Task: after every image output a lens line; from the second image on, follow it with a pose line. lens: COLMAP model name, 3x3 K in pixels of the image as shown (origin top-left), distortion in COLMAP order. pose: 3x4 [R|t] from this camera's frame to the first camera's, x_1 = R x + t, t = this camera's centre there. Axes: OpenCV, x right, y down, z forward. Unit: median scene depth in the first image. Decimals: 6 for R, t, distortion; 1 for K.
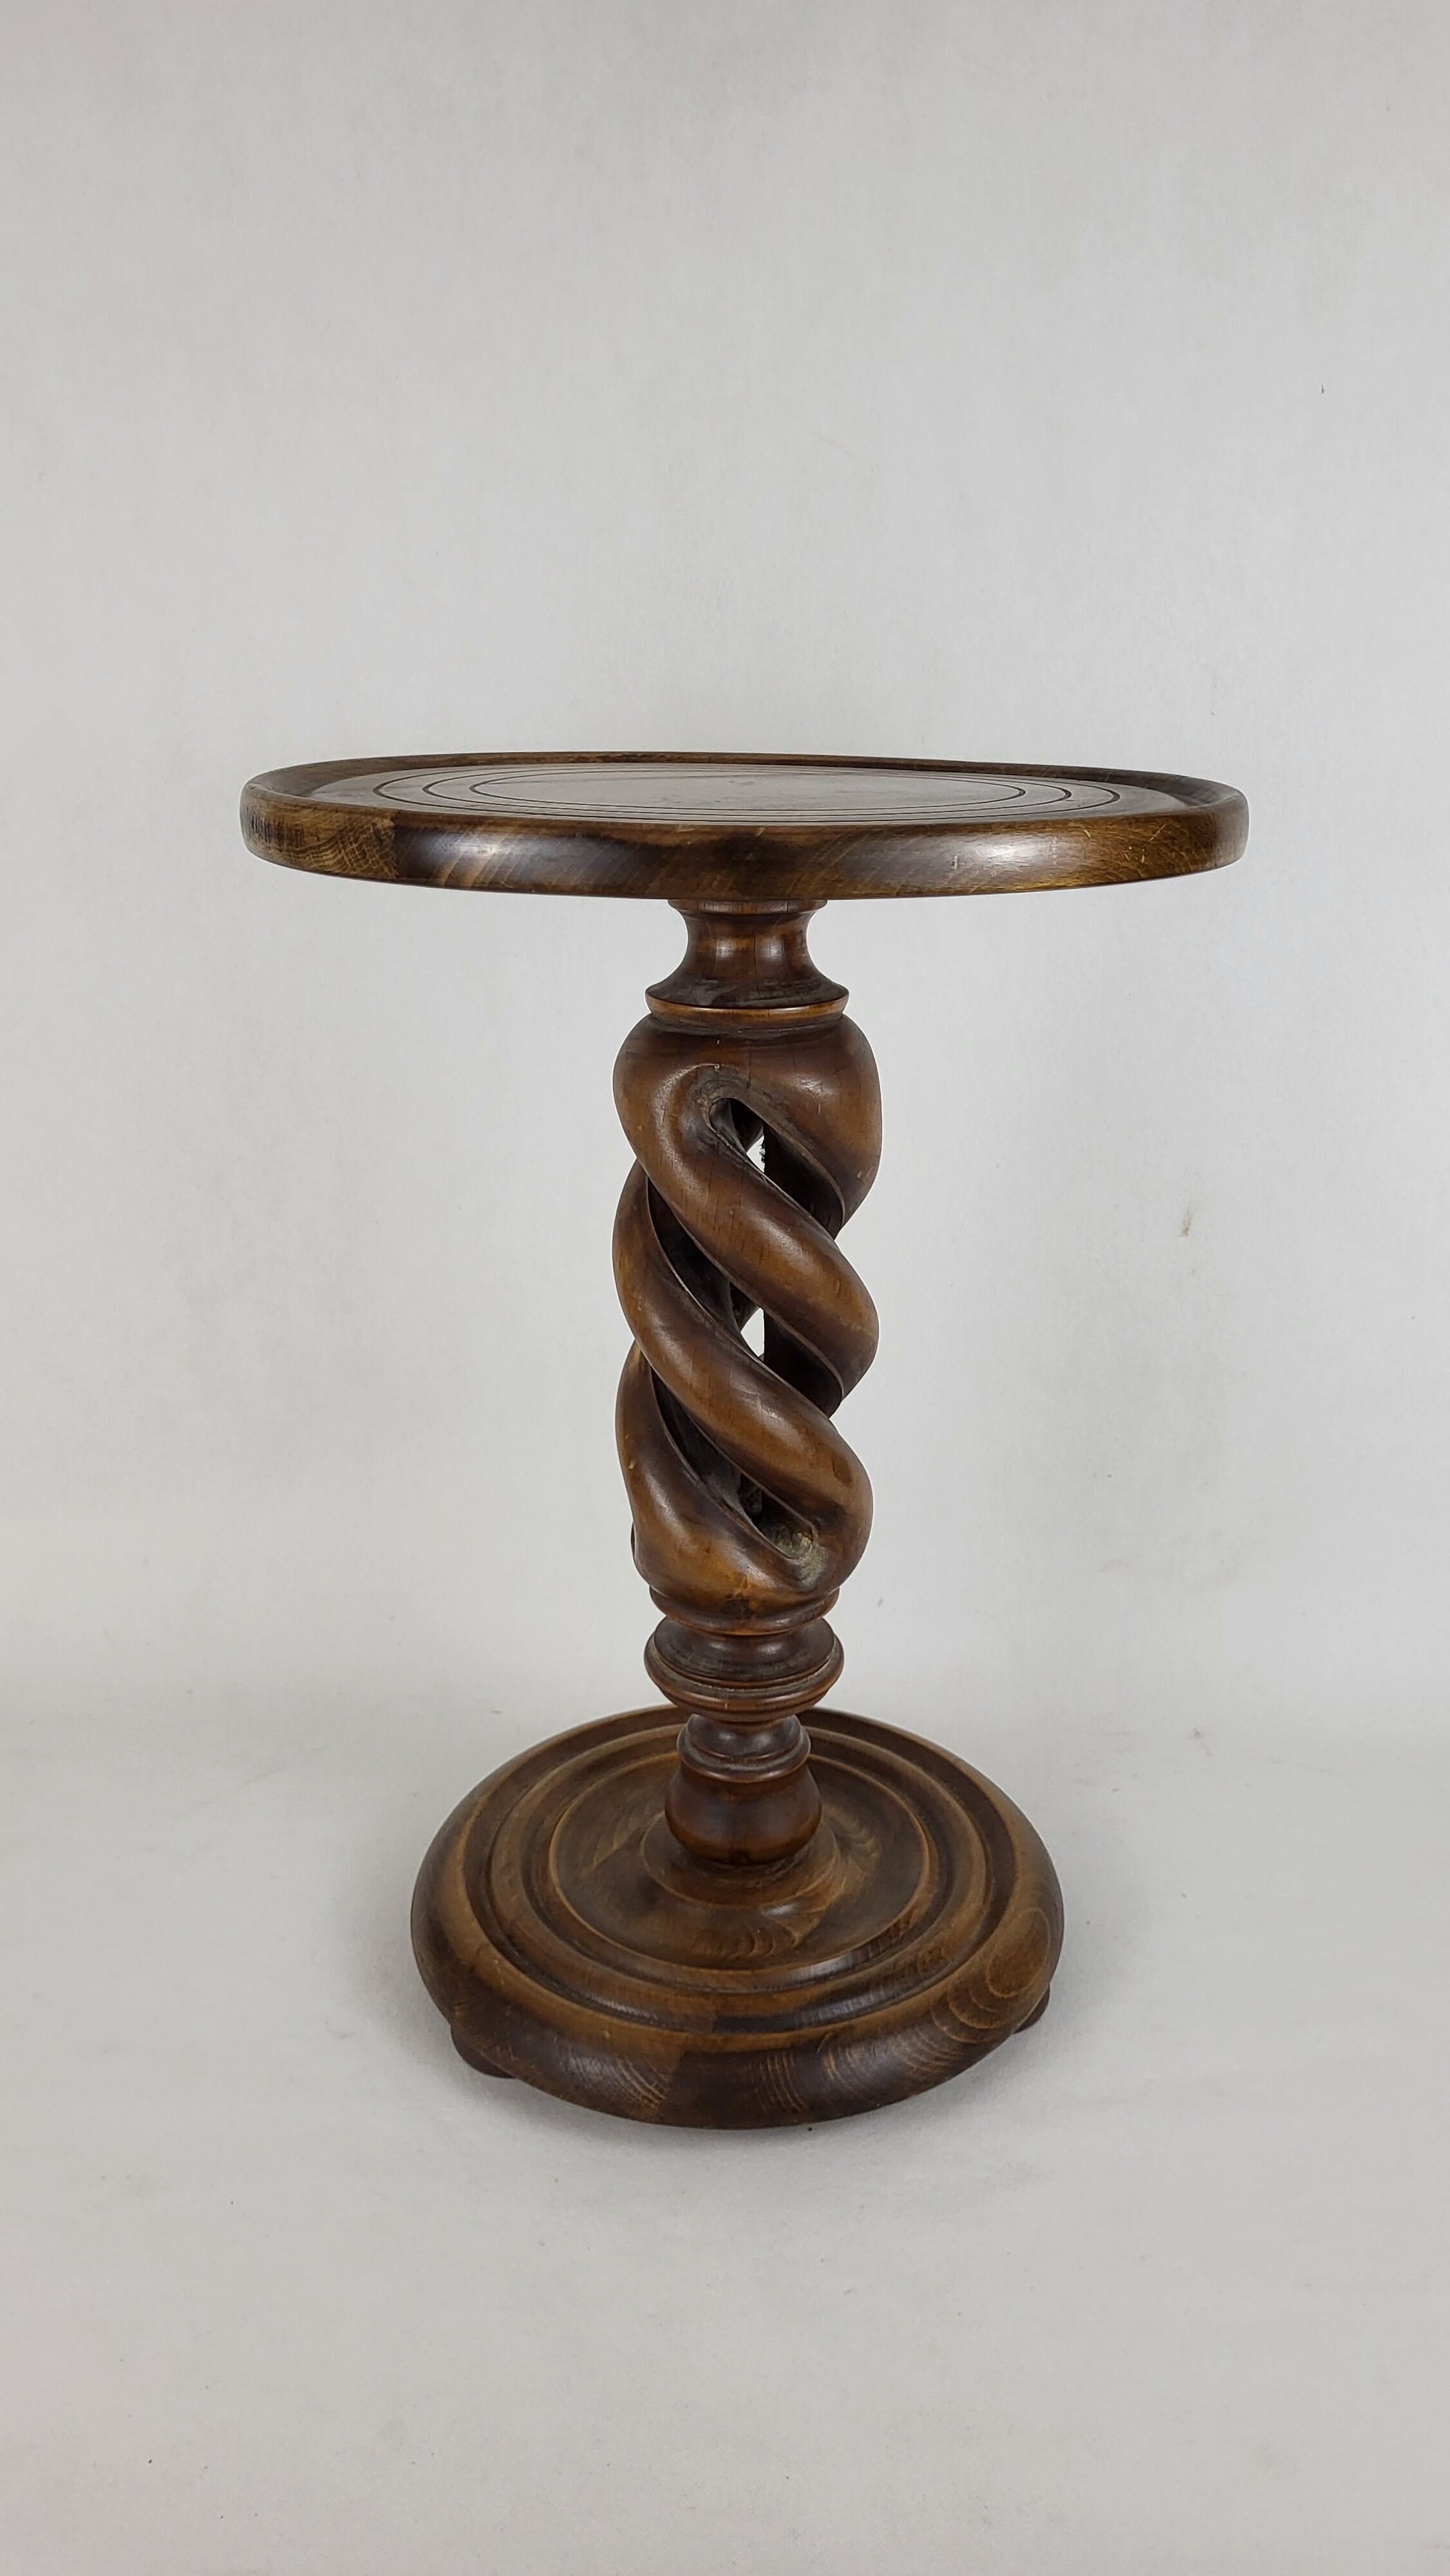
lens RADIAL K [[1929.5, 0, 734.0], [0, 1929.5, 1276.8], [0, 0, 1]] dist [0.011795, 0.001260]
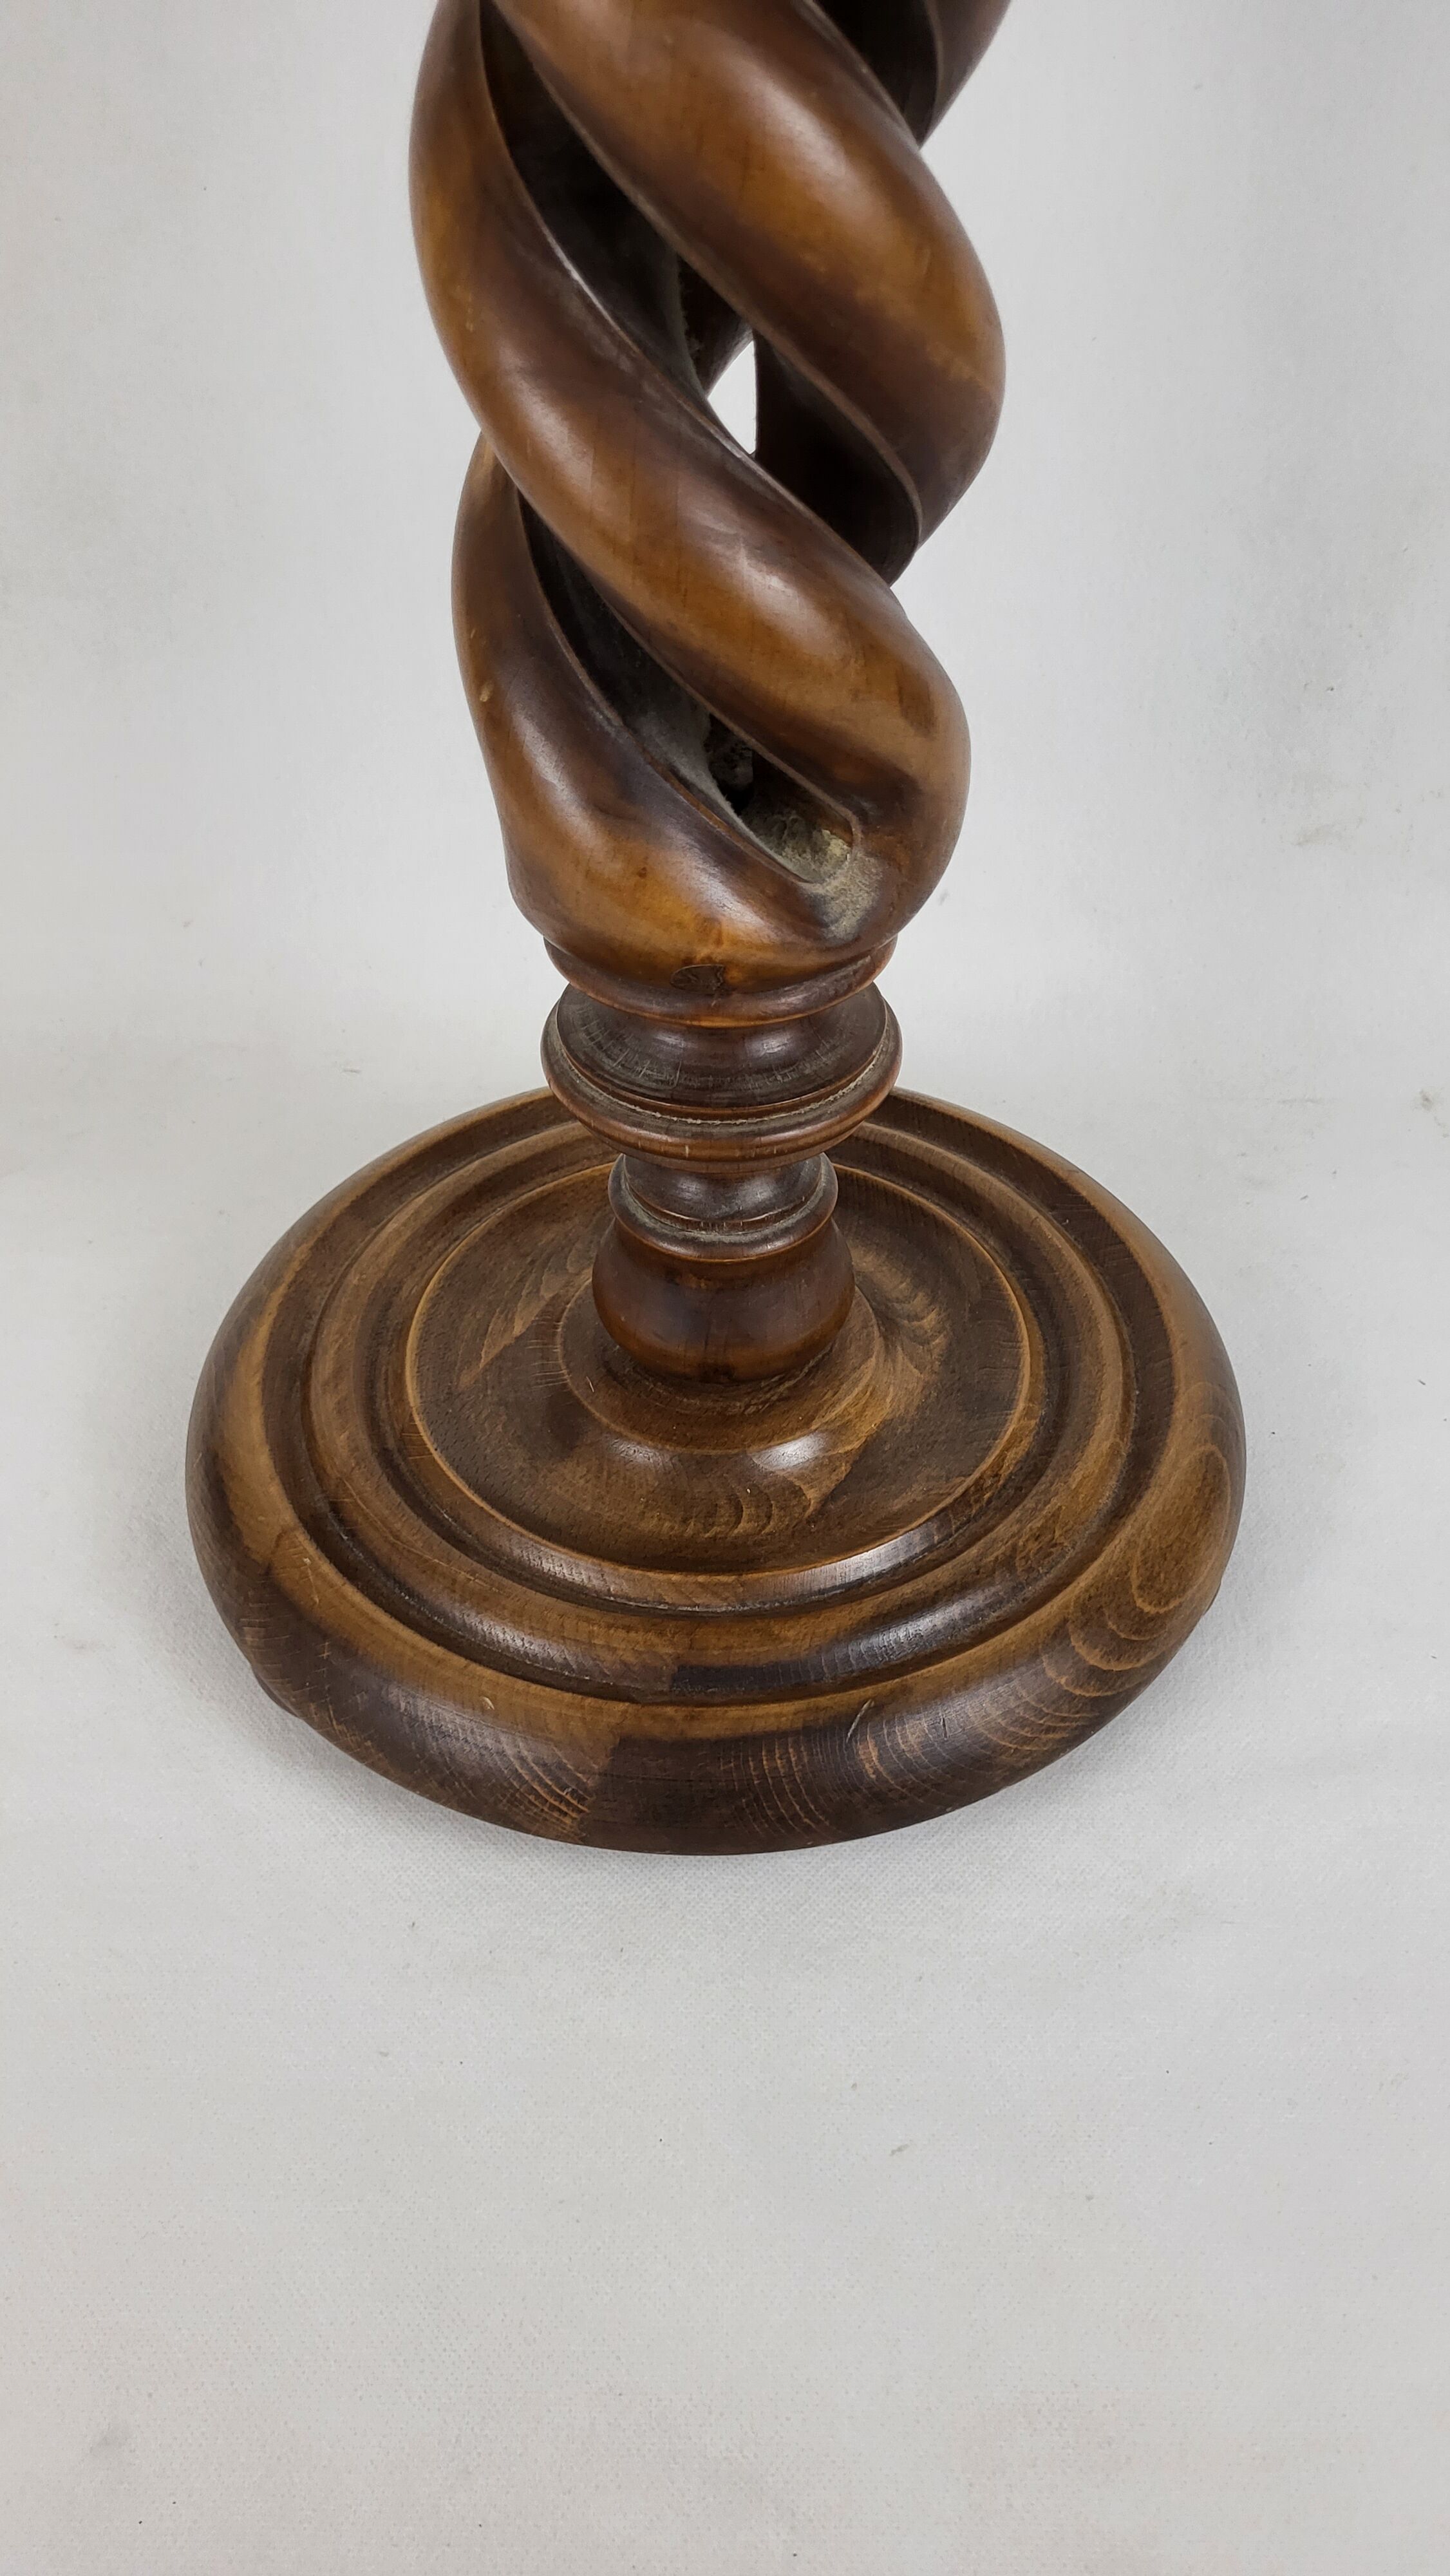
lens RADIAL K [[1983.9, 0, 725.0], [0, 1983.9, 1288.0], [0, 0, 1]] dist [0.018881, 0.003298]
pose [[0.999957, -0.005615, -0.007385, 0.010513], [0.008077, 0.918458, 0.395437, 0.036423], [0.004562, -0.395480, 0.918463, 0.469558]]
